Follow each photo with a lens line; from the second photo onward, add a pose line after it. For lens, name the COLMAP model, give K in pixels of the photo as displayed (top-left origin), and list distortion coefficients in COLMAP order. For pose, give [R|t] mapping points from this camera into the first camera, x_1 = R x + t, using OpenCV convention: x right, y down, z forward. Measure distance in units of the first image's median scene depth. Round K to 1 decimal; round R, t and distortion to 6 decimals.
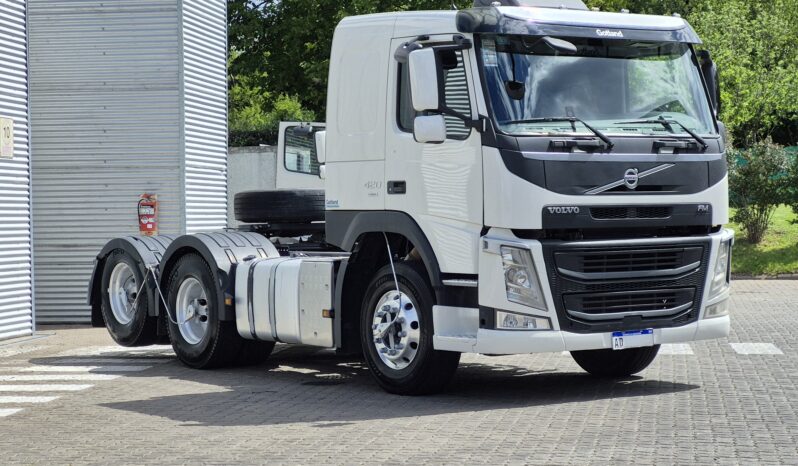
lens RADIAL K [[1768.0, 0, 398.1], [0, 1768.0, 232.6], [0, 0, 1]] dist [-0.111510, 0.000000]
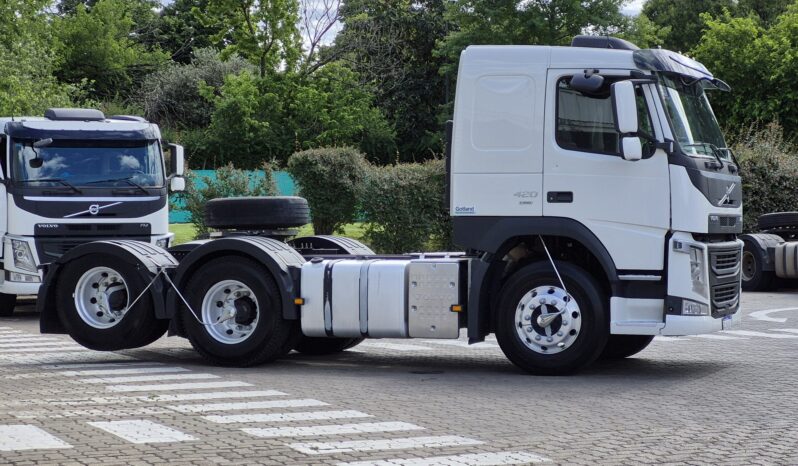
lens RADIAL K [[1768.0, 0, 399.9], [0, 1768.0, 232.1], [0, 0, 1]] dist [-0.111510, 0.000000]
pose [[0.837064, 0.012136, 0.546971, -0.627604], [-0.003262, 0.999847, -0.017192, 0.015462], [-0.547095, 0.012607, 0.836975, 0.072484]]
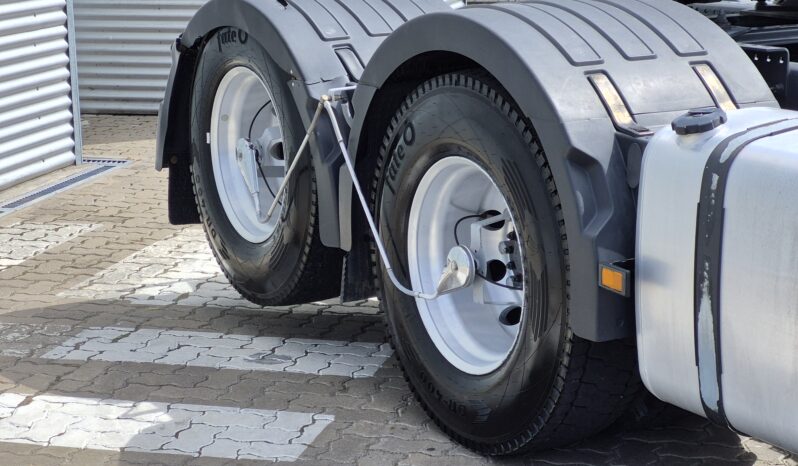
lens RADIAL K [[1768.0, 0, 399.4], [0, 1768.0, 232.6], [0, 0, 1]] dist [-0.111510, 0.000000]
pose [[0.995350, 0.015350, -0.095093, -0.102833], [0.003419, 0.980970, 0.194131, -0.020500], [0.096263, -0.193553, 0.976356, 0.732265]]
